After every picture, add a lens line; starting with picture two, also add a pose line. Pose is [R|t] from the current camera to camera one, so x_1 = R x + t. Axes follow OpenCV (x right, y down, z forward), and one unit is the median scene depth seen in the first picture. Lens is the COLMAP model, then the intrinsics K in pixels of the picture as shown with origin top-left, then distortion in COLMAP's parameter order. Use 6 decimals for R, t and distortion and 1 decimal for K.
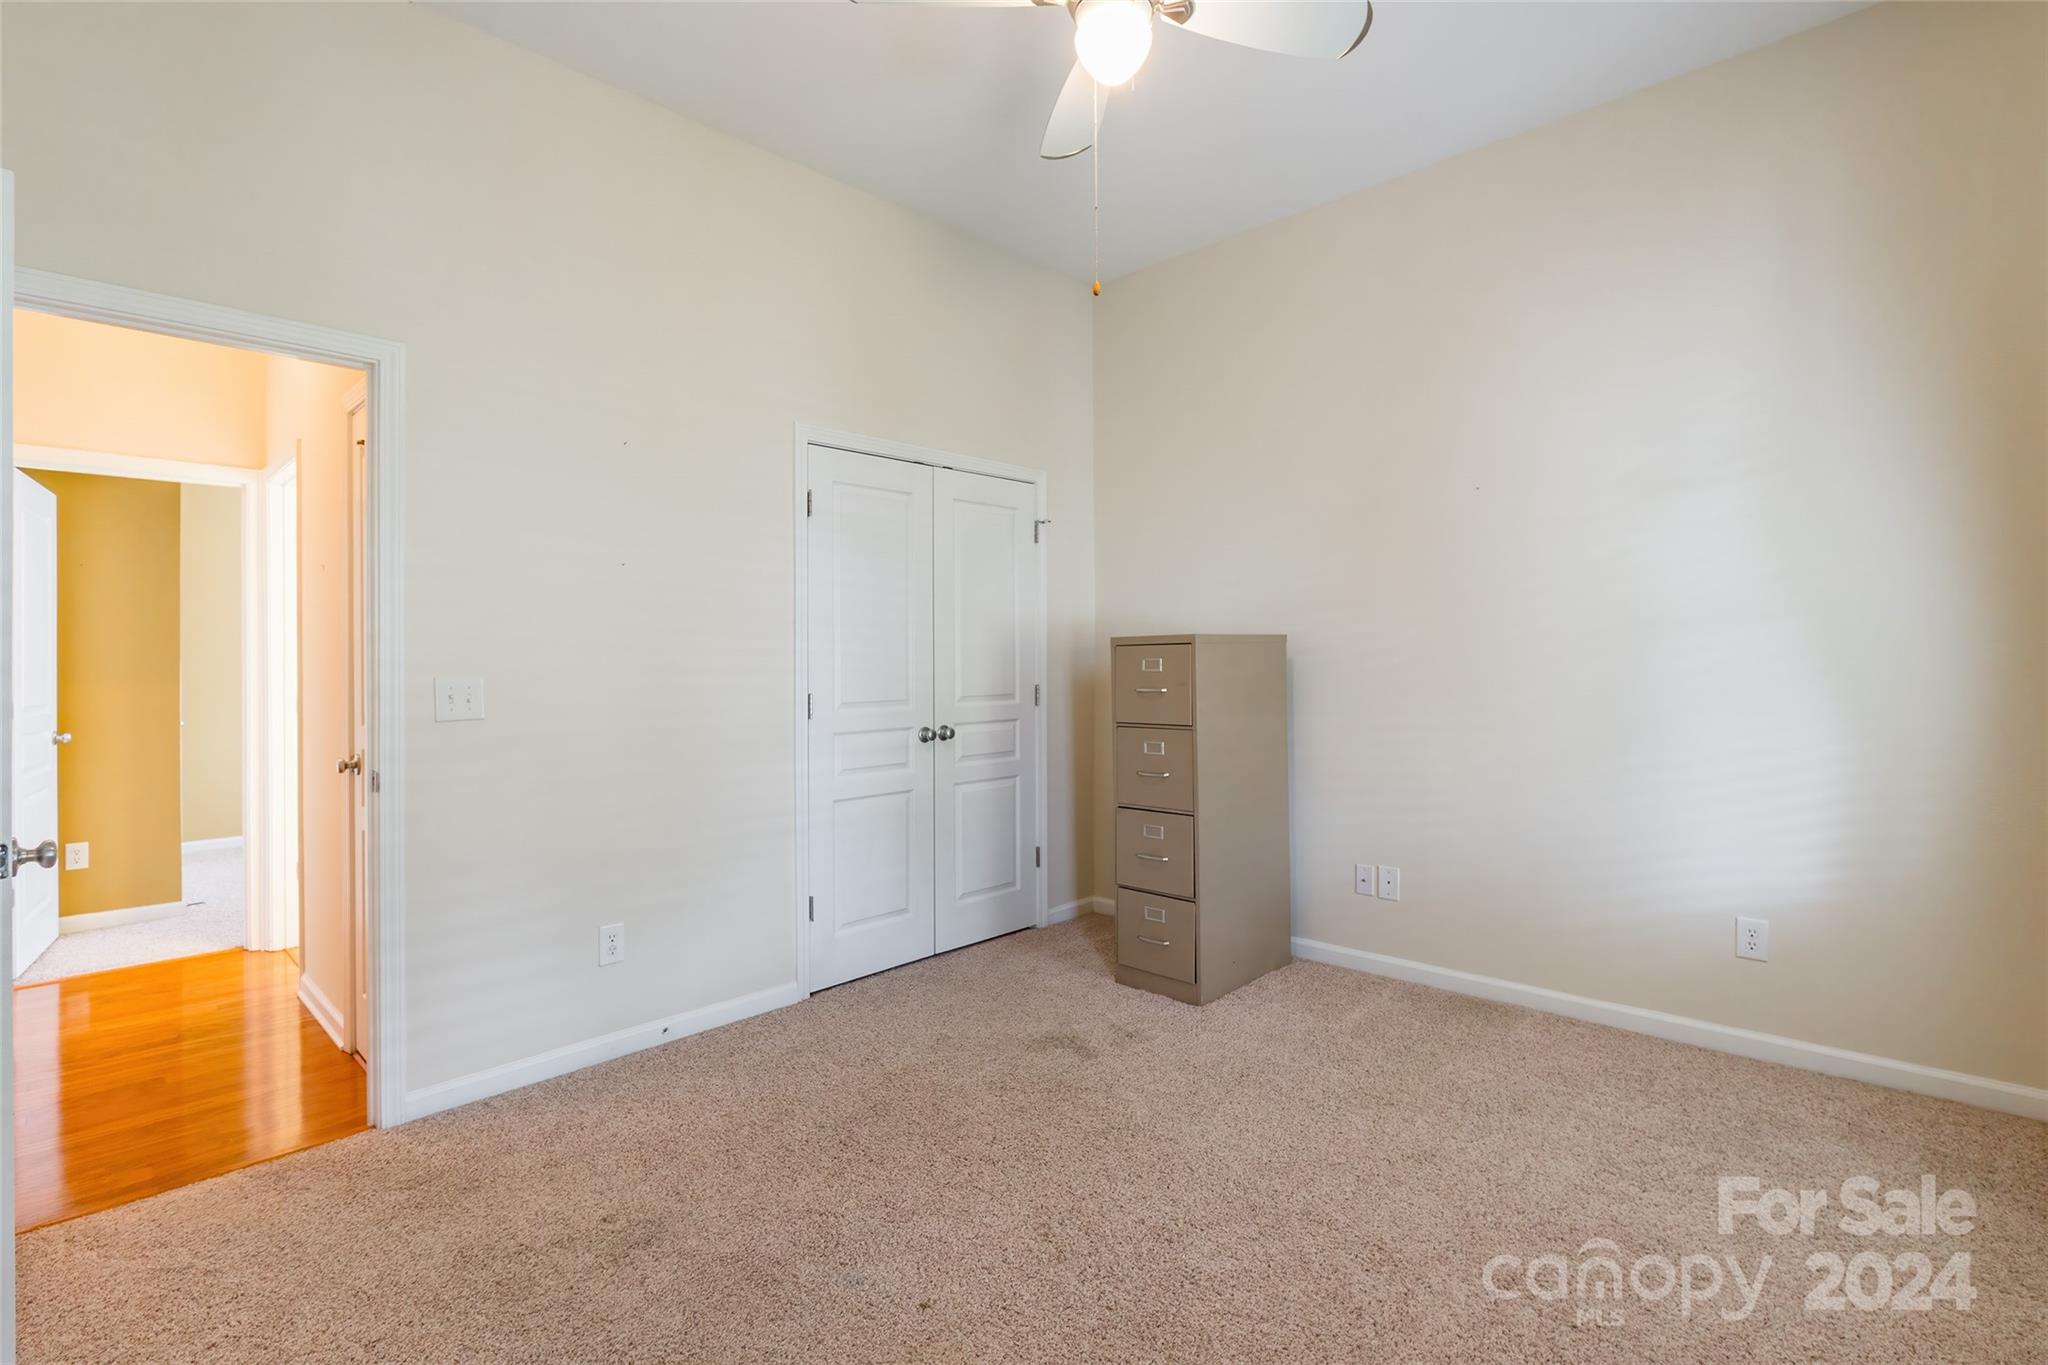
lens RADIAL K [[950.6, 0, 1023.4], [0, 950.6, 672.9], [0, 0, 1]] dist [0.000238, 0.000037]
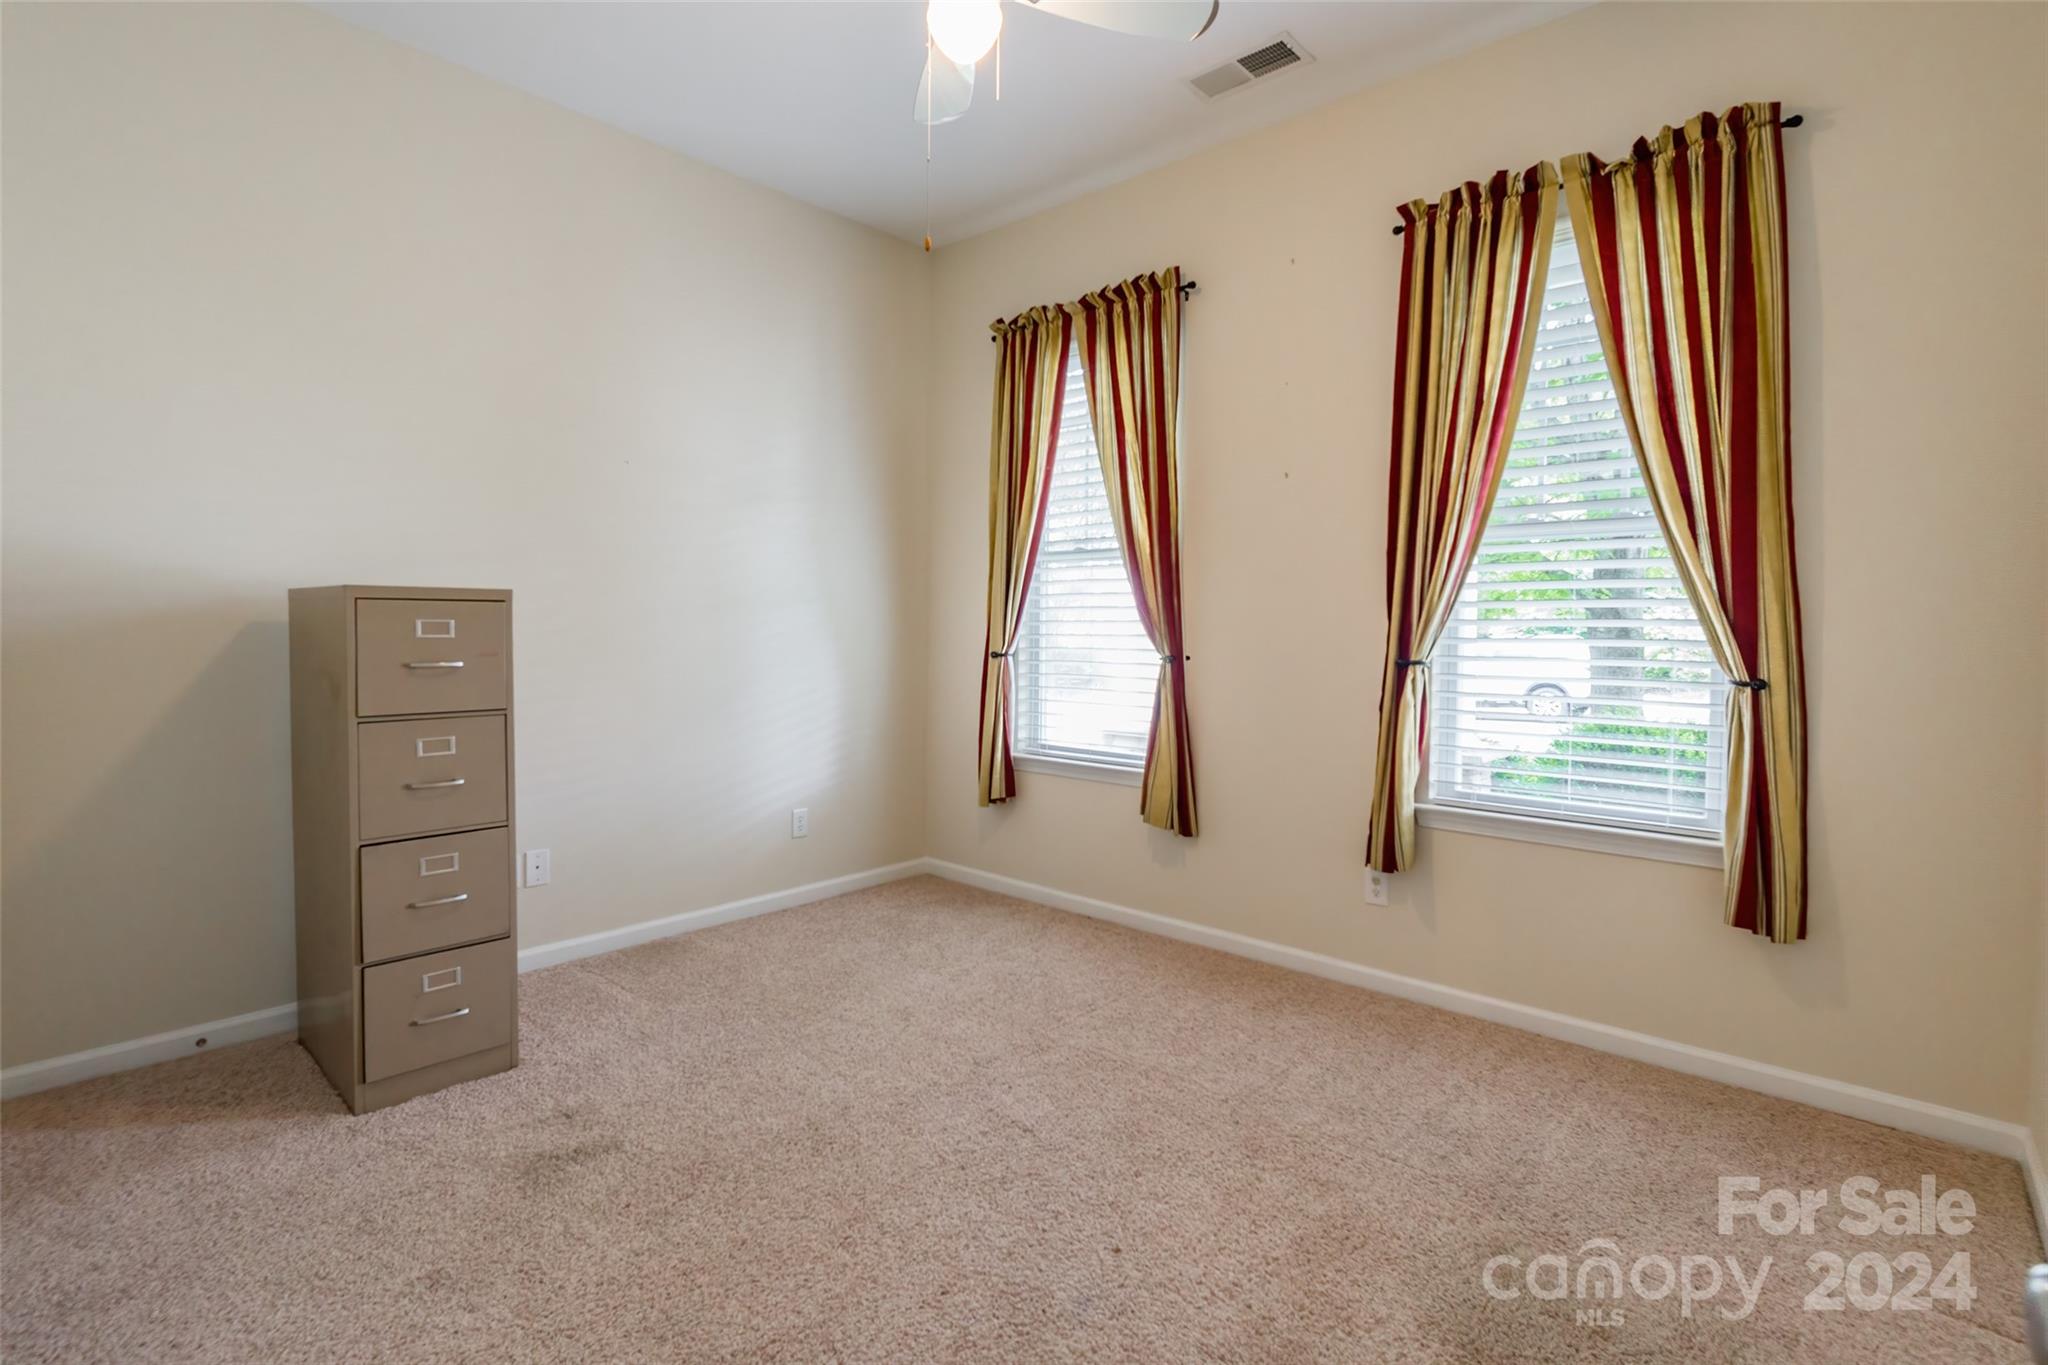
lens RADIAL K [[964.5, 0, 1026.4], [0, 964.5, 633.3], [0, 0, 1]] dist [-0.005429, -0.000284]
pose [[-0.035284, 0.004709, 0.999366, -0.655167], [-0.001731, 0.999987, -0.004773, -0.002997], [-0.999376, -0.001899, -0.035275, 0.642858]]
